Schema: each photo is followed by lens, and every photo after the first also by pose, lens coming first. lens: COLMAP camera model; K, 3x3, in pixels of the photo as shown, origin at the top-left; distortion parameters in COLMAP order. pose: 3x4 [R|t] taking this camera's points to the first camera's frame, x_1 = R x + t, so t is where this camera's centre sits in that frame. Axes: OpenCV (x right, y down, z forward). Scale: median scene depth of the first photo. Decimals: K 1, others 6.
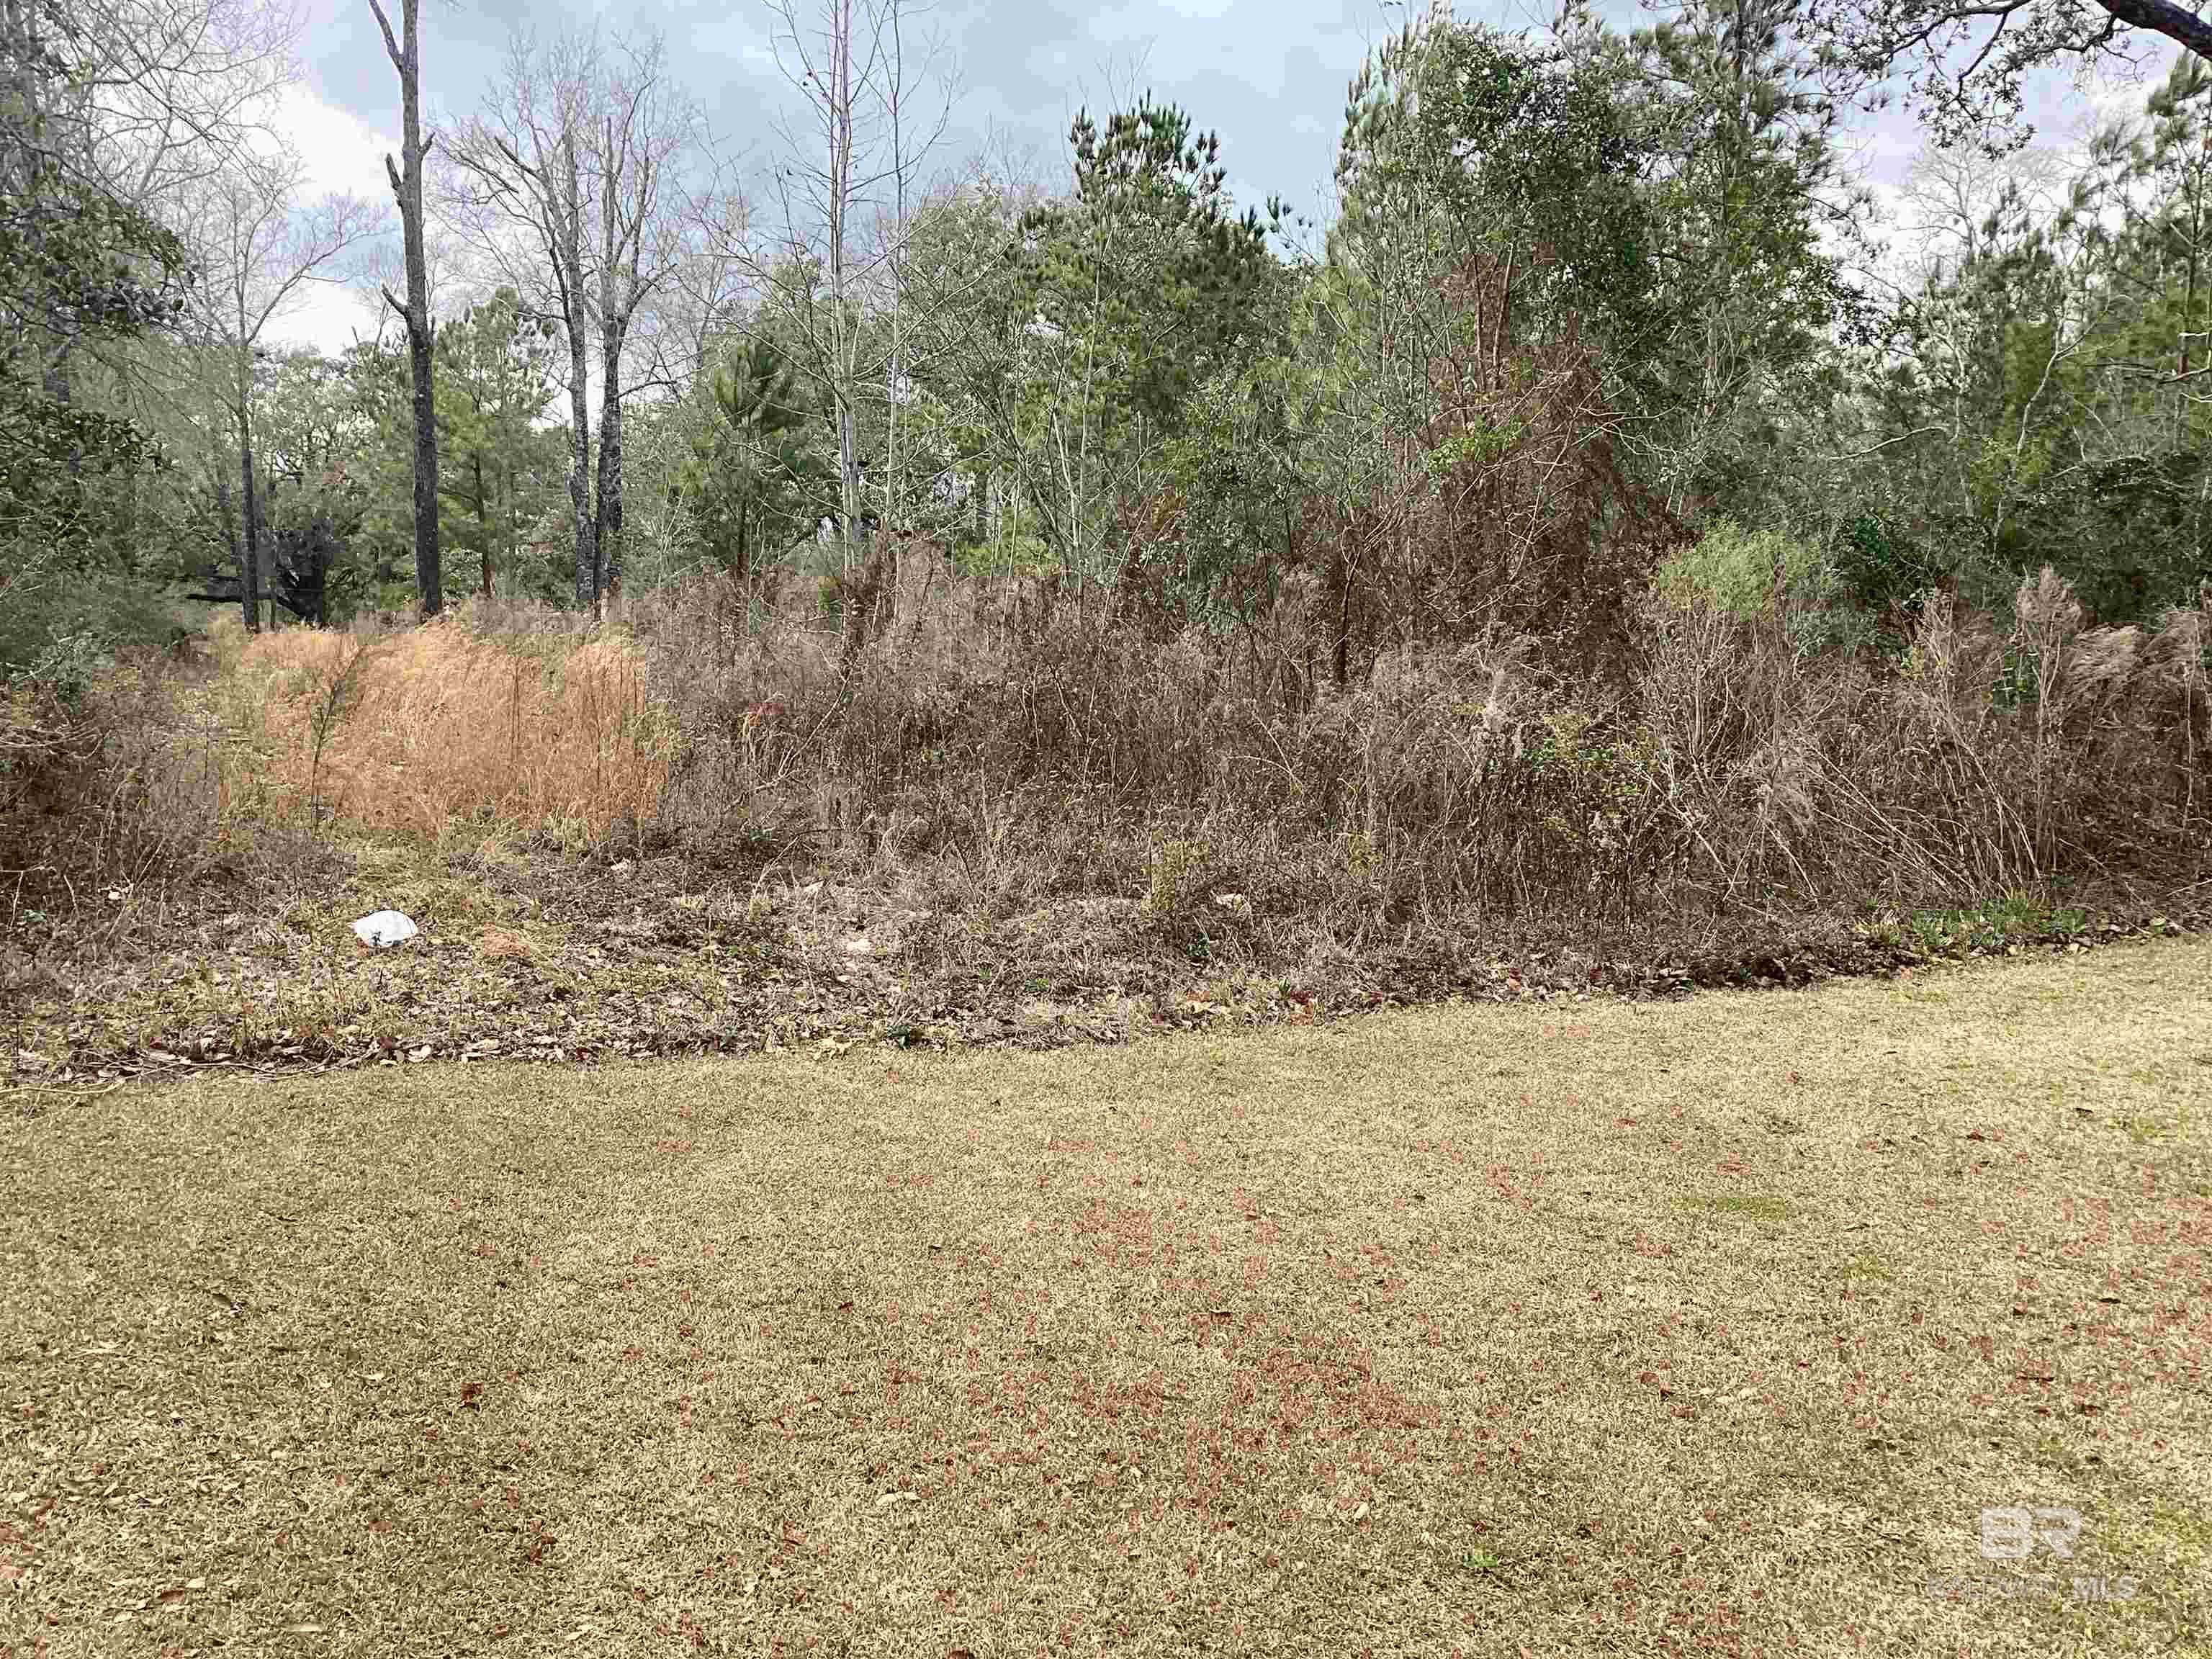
lens RADIAL K [[2189.3, 0, 1106.0], [0, 2189.3, 829.5], [0, 0, 1]] dist [0.195751, -0.412426]
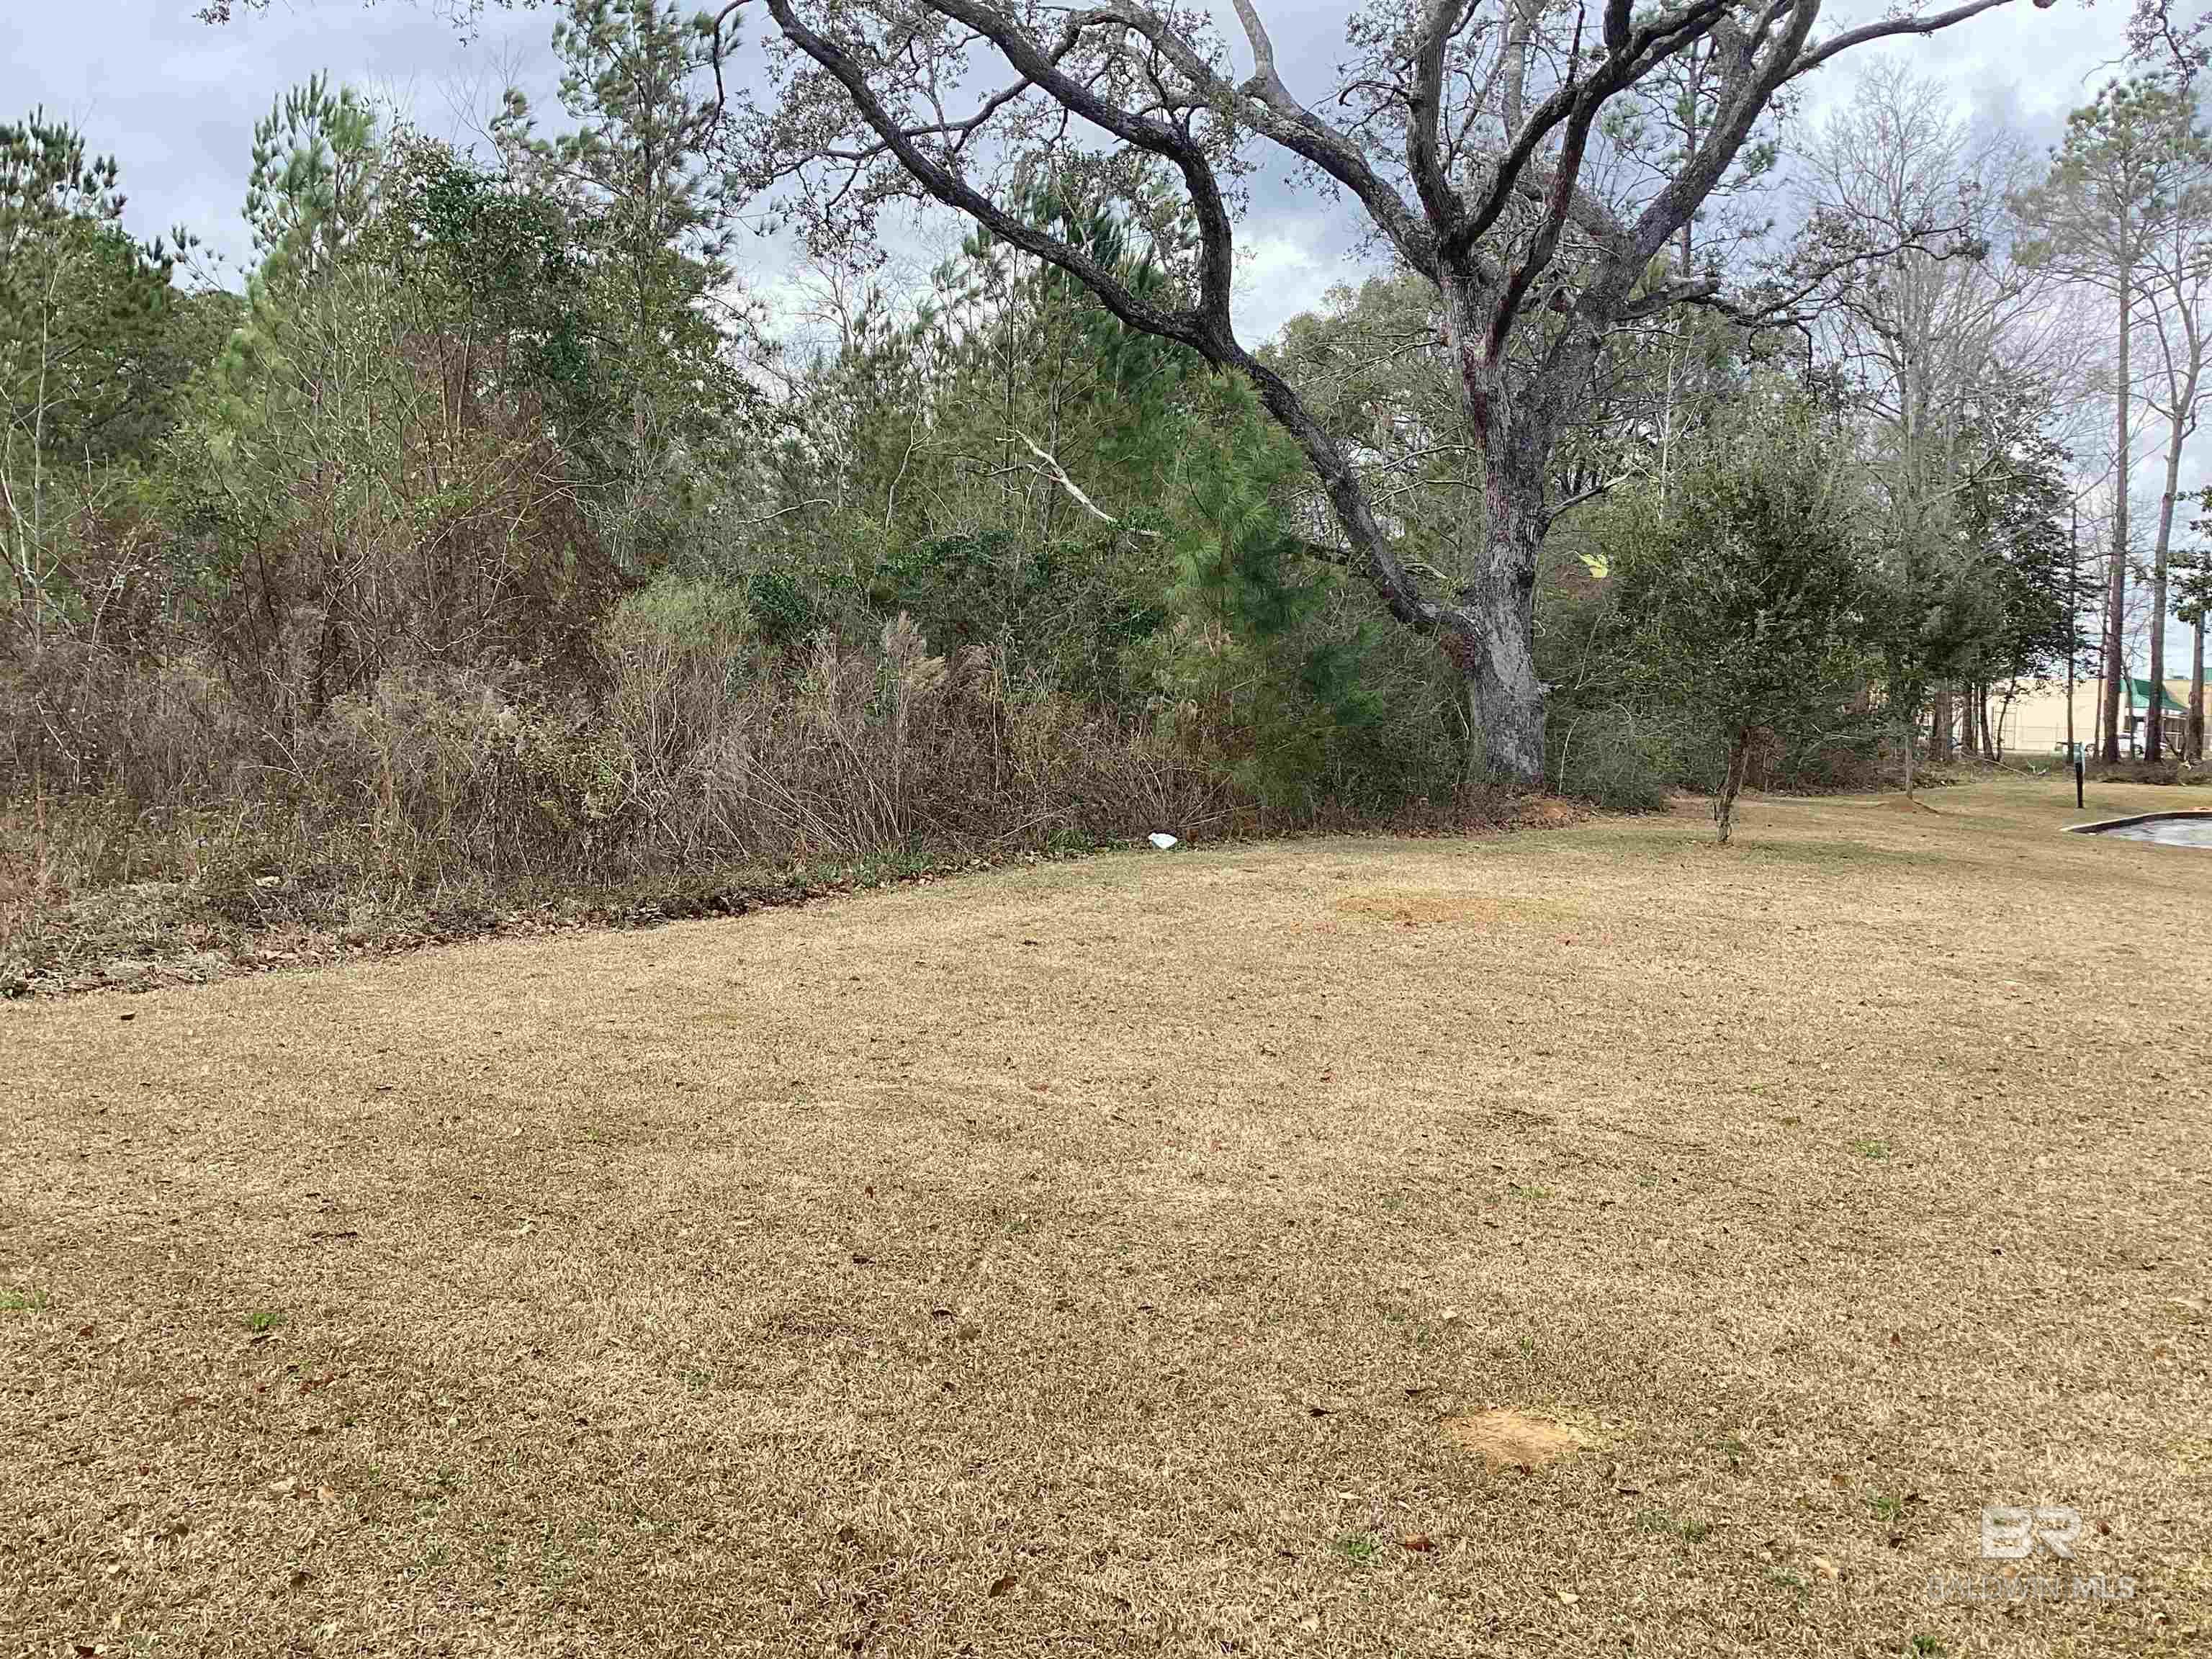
lens RADIAL K [[2189.3, 0, 1106.0], [0, 2189.3, 829.5], [0, 0, 1]] dist [0.195751, -0.412426]
pose [[0.888896, -0.030792, 0.457072, -0.081084], [0.039988, 0.999145, -0.010458, 0.031336], [-0.456360, 0.027573, 0.889368, -0.238423]]
